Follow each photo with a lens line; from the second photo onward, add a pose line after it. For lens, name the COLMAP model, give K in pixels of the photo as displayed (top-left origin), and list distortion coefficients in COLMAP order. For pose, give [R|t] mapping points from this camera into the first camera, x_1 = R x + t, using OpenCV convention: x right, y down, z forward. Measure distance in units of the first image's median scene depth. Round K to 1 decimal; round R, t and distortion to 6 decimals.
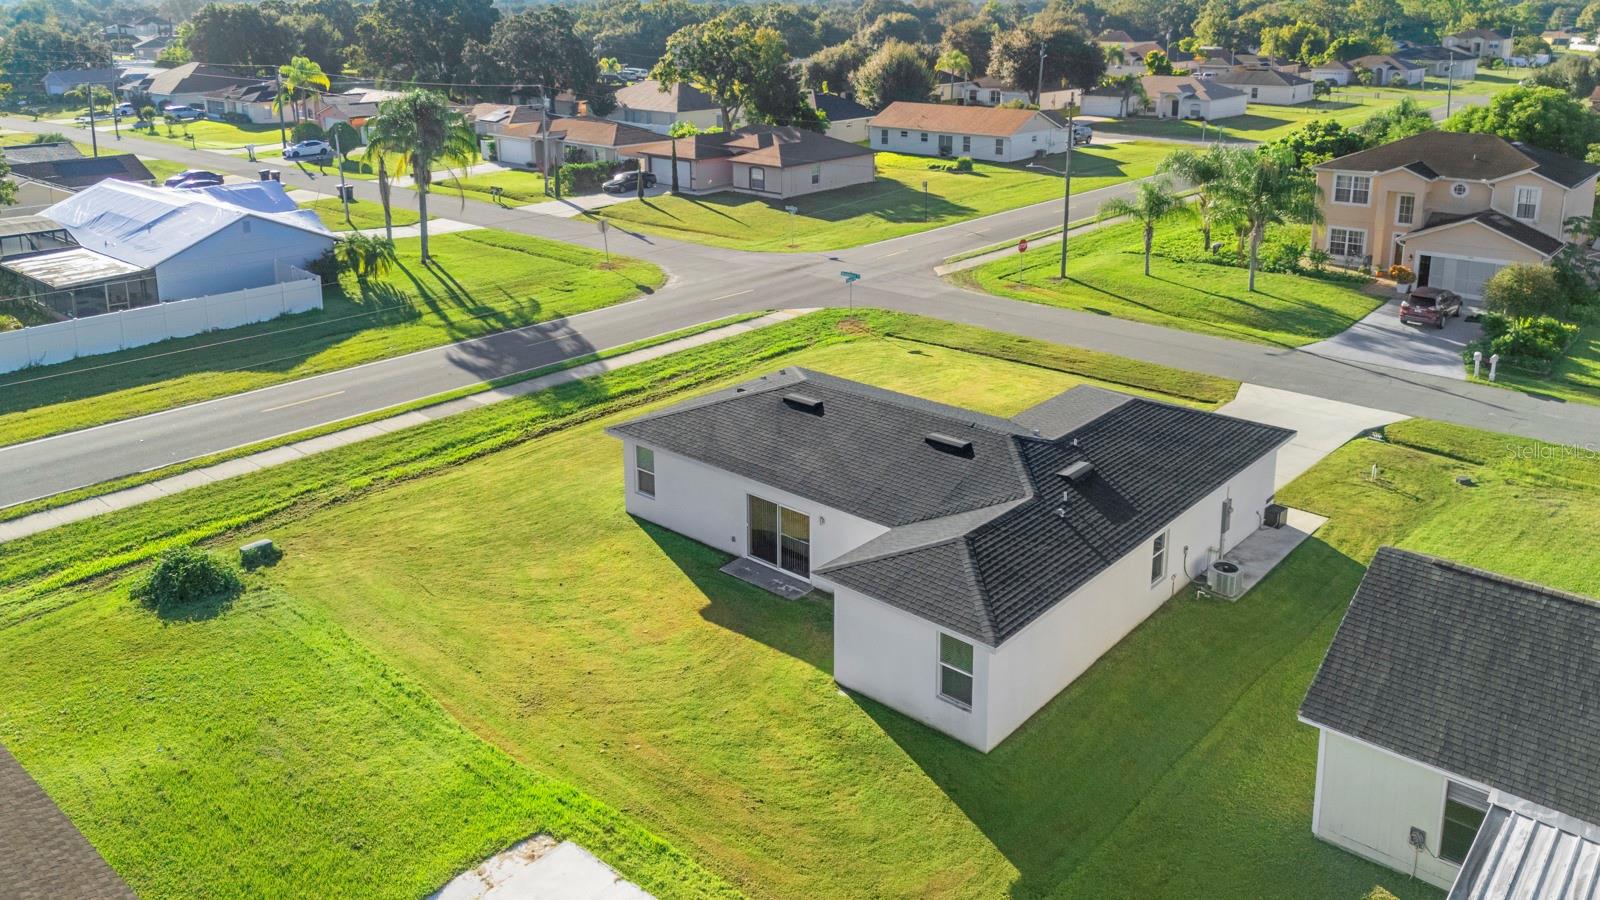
lens RADIAL K [[1199.2, 0, 778.2], [0, 1199.2, 467.9], [0, 0, 1]] dist [0.055331, -0.051146]
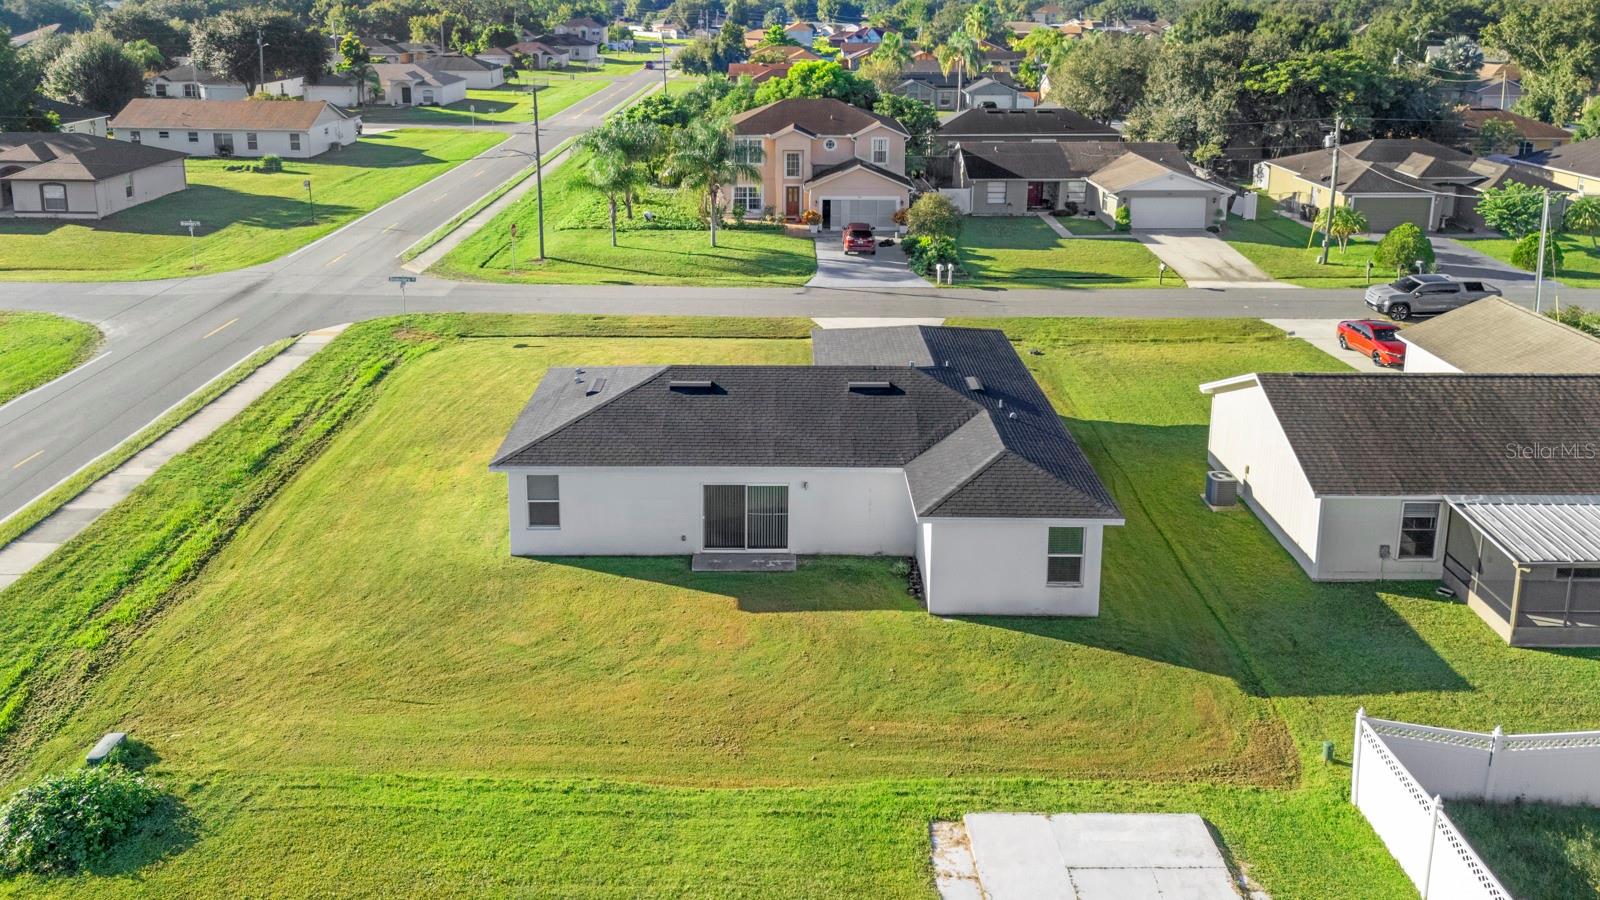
lens RADIAL K [[1199.2, 0, 792.5], [0, 1199.2, 461.1], [0, 0, 1]] dist [0.055331, -0.051146]
pose [[0.734152, -0.240698, 0.634890, -0.306336], [0.239892, 0.966702, 0.089097, -0.034772], [-0.635195, 0.086894, 0.767448, 0.110560]]
